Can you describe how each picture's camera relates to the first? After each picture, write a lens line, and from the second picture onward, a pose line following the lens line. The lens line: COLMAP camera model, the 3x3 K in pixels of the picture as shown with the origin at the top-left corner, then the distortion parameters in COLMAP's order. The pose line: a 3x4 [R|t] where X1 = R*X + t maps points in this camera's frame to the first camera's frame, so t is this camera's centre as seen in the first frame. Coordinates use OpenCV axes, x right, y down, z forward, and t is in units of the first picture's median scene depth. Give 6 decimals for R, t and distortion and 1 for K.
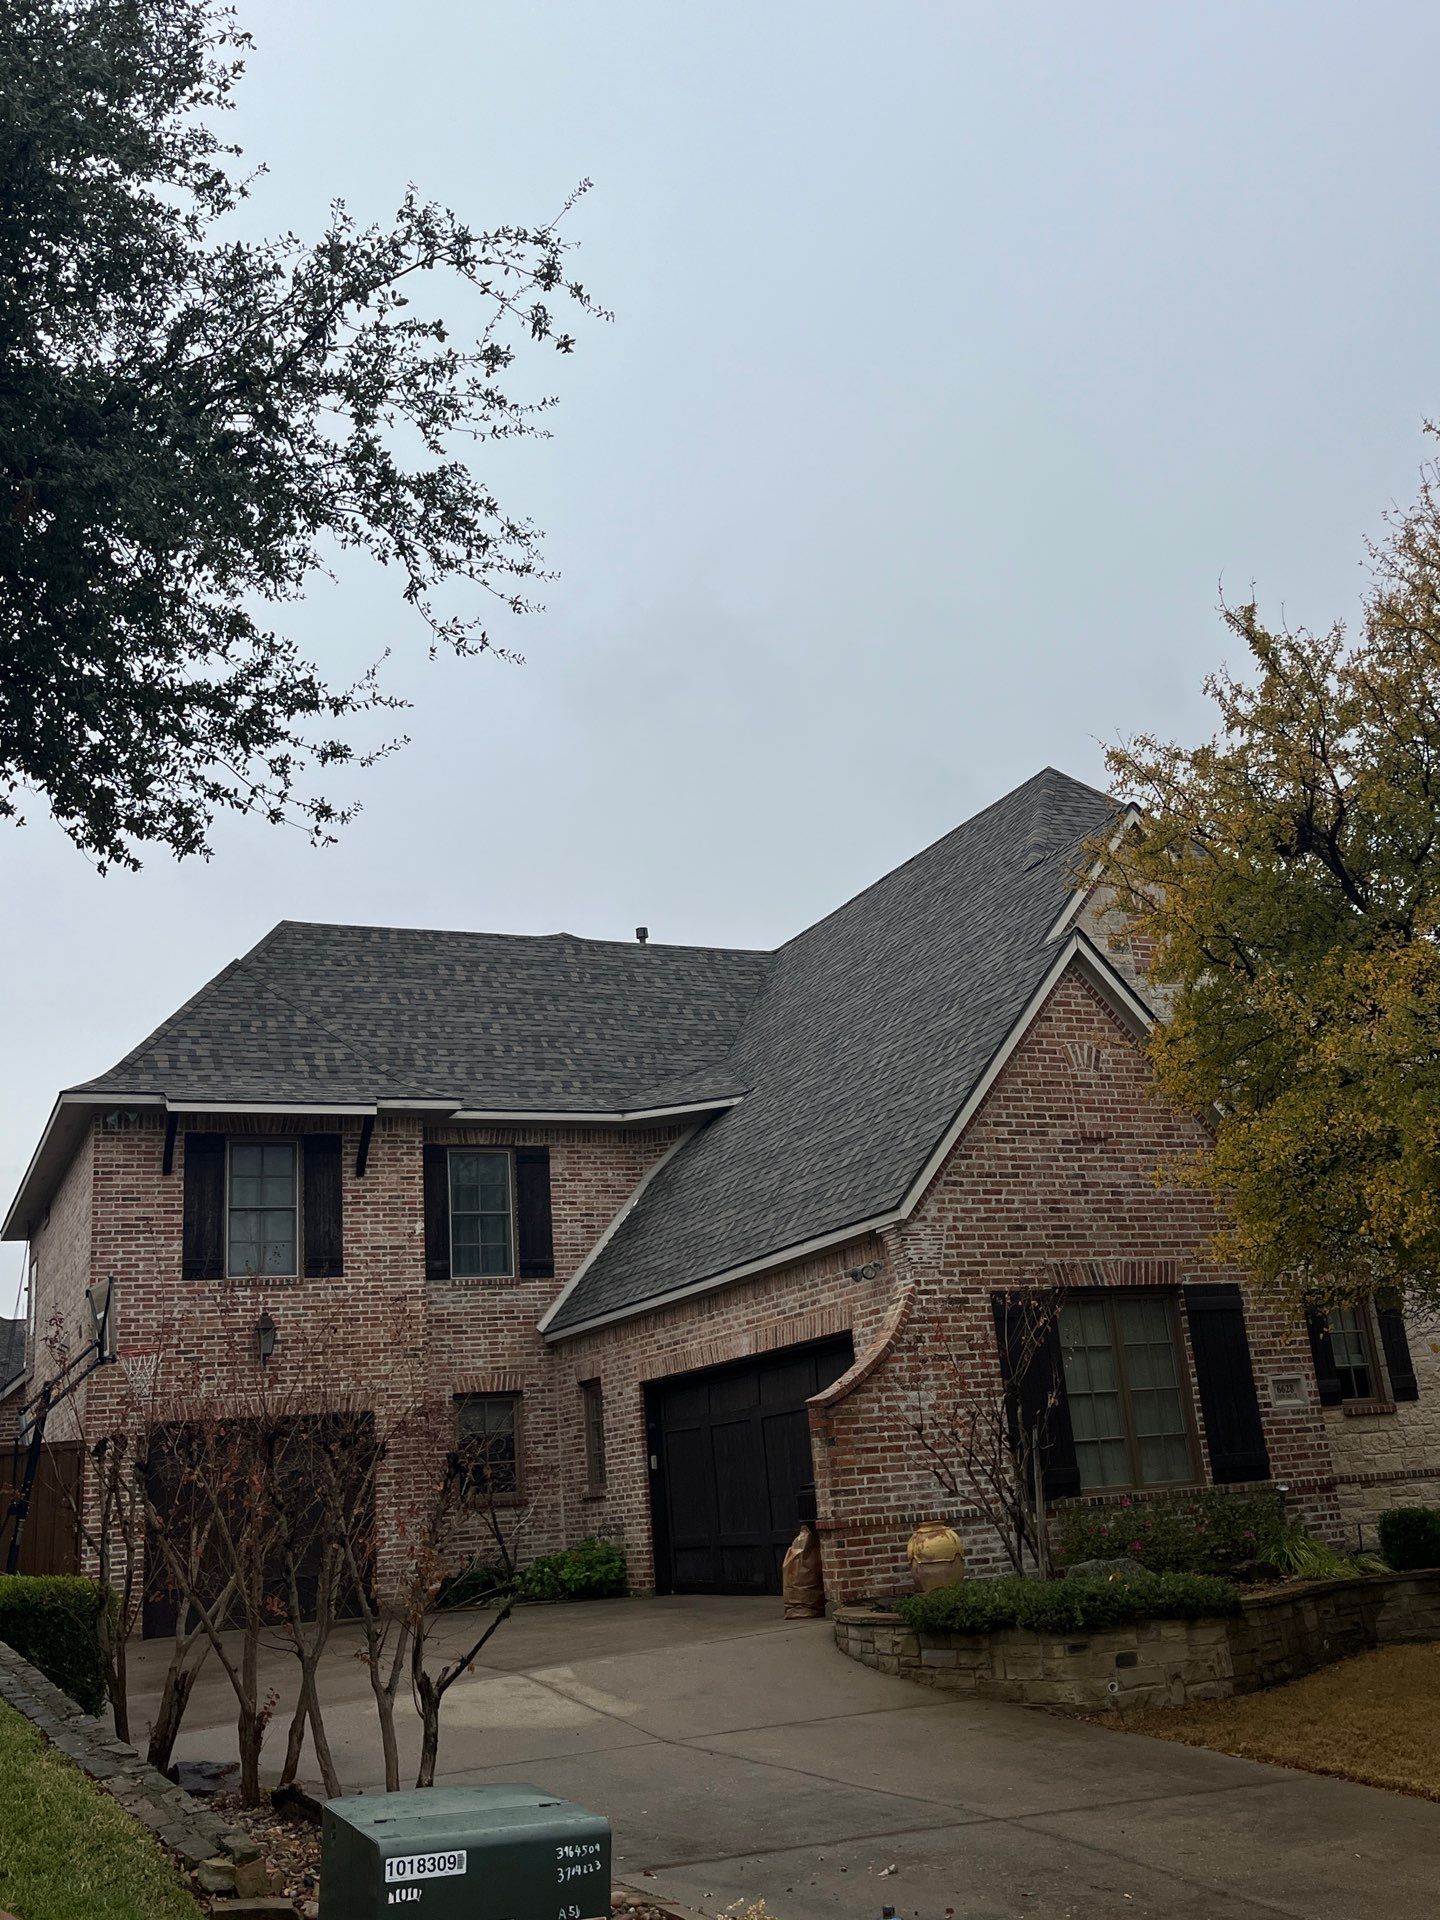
lens RADIAL K [[1805.6, 0, 721.3], [0, 1805.6, 924.4], [0, 0, 1]] dist [0.092845, -0.319395]
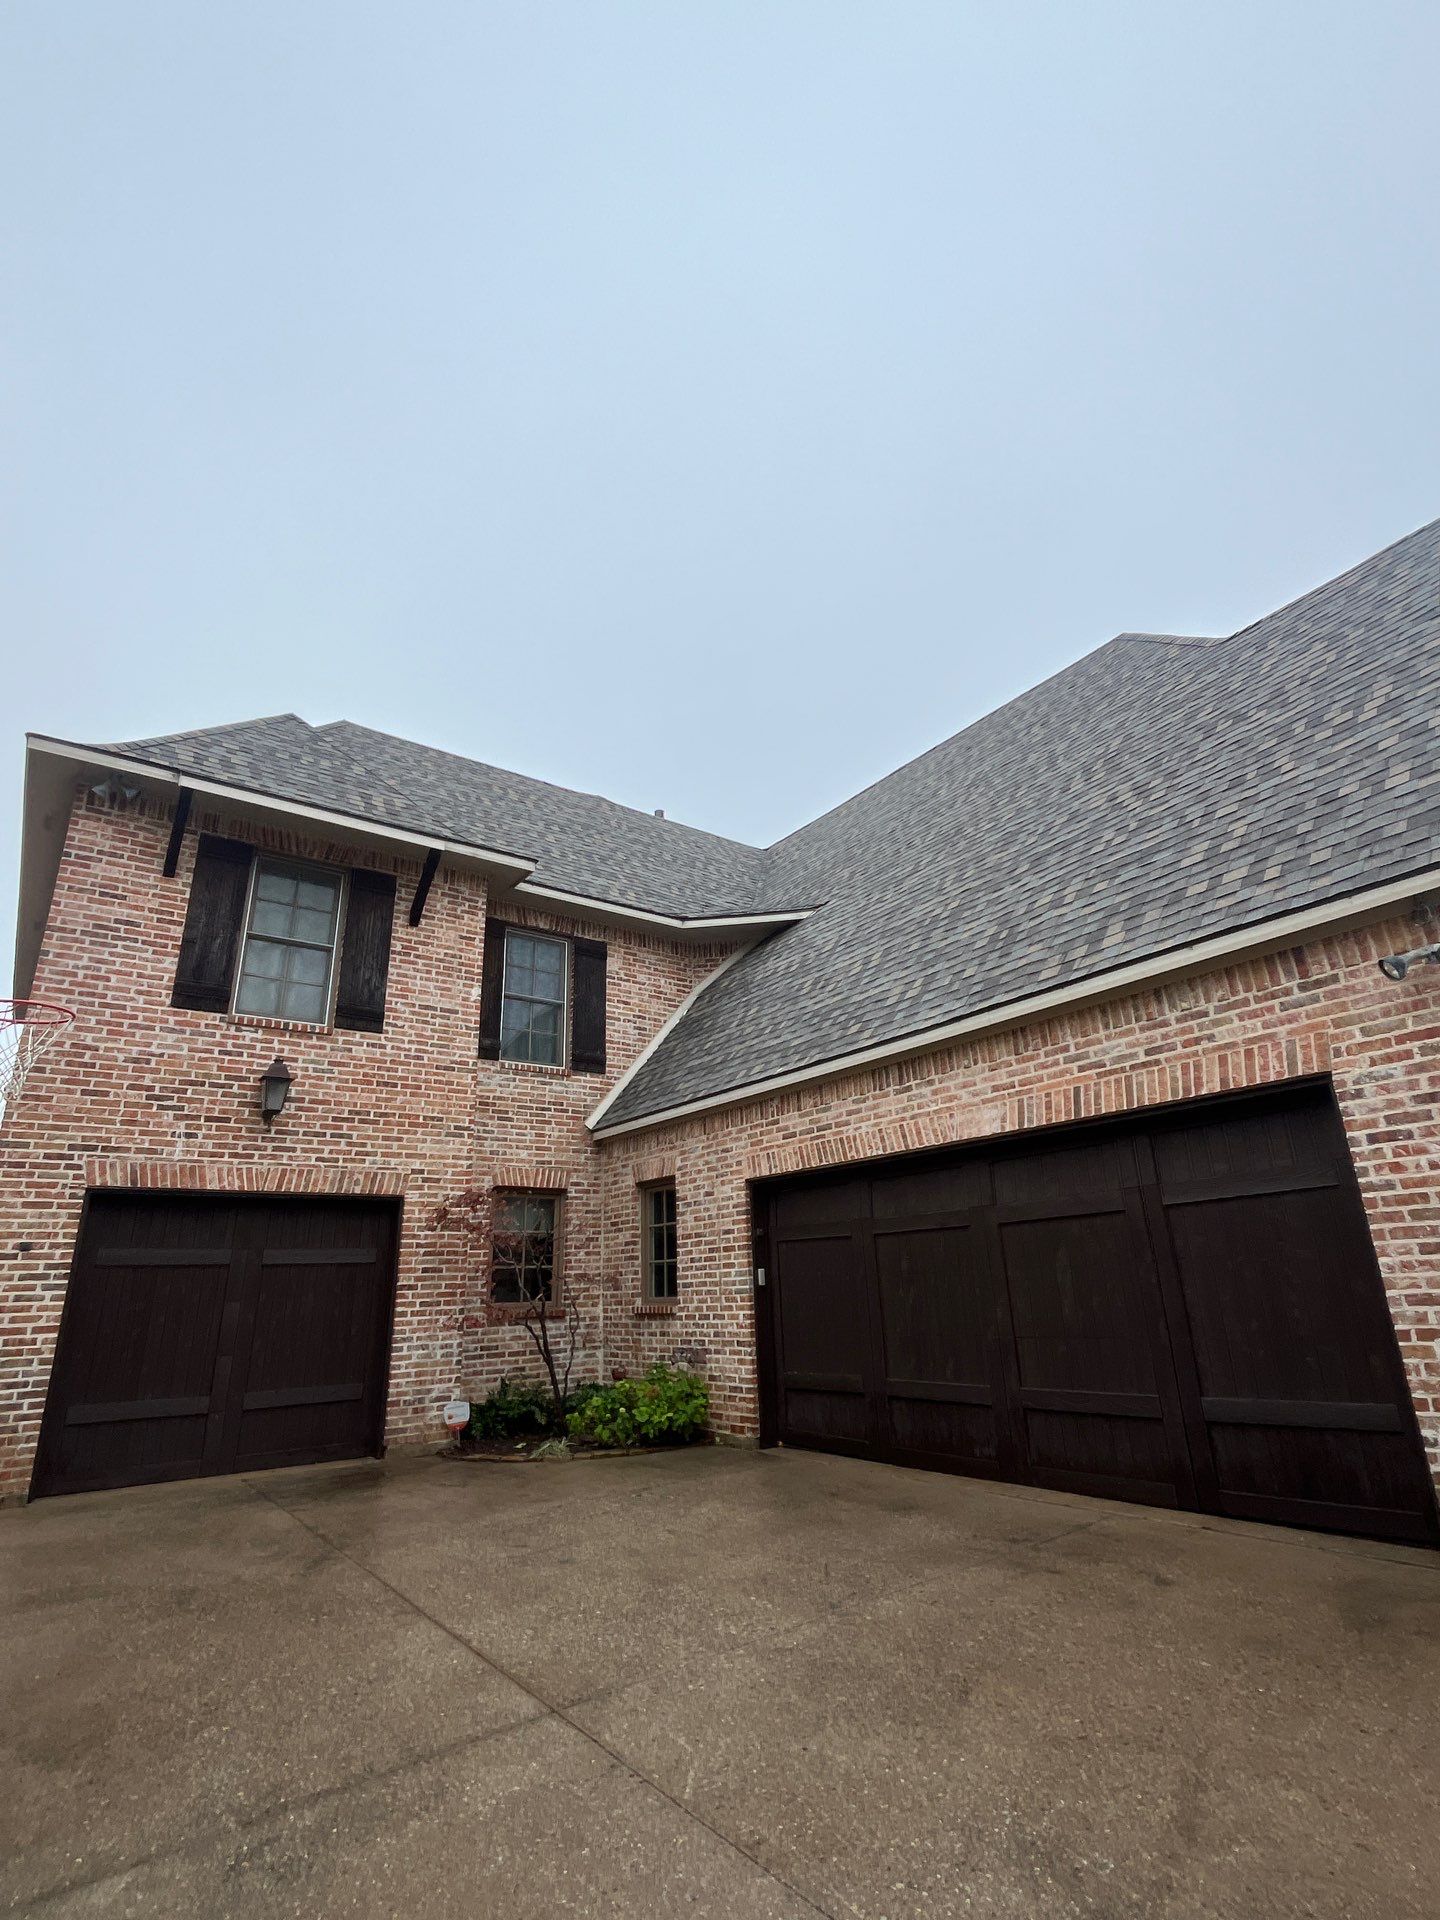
lens RADIAL K [[925.4, 0, 720.0], [0, 925.4, 960.0], [0, 0, 1]] dist [-0.001529, -0.000803]
pose [[0.978025, 0.110216, 0.176971, -0.134740], [-0.102277, 0.993322, -0.053400, 0.166444], [-0.181675, 0.034126, 0.982766, 0.549407]]
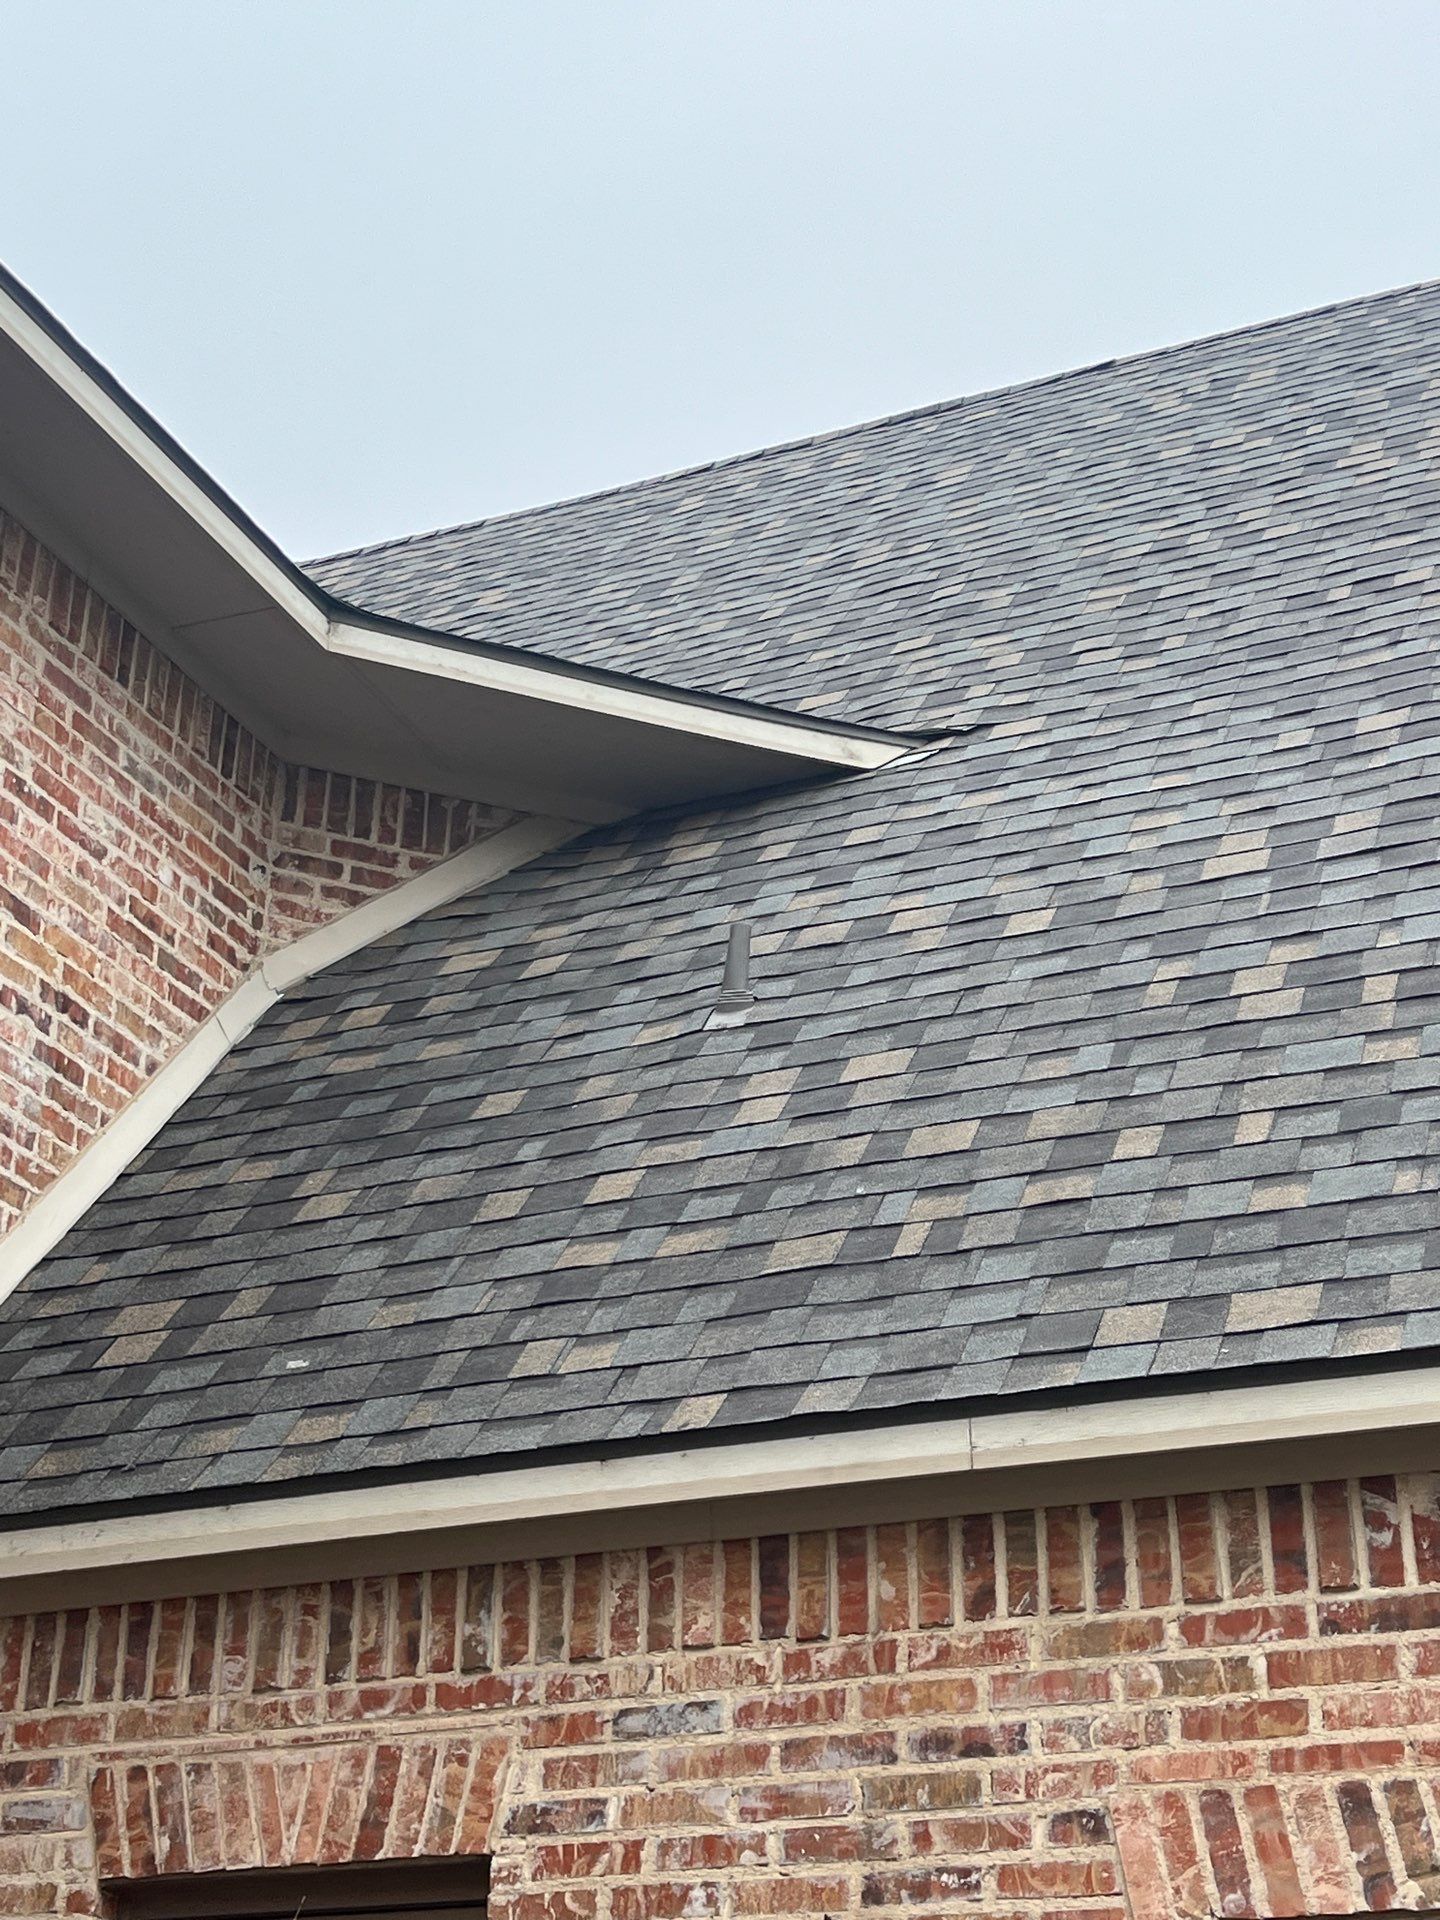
lens RADIAL K [[2898.7, 0, 720.0], [0, 2898.7, 960.0], [0, 0, 1]] dist [0.032166, 0.047143]
pose [[0.734640, 0.371555, 0.567672, -0.214398], [-0.268472, 0.927617, -0.259710, 0.235953], [-0.623078, 0.038390, 0.781217, 0.791430]]
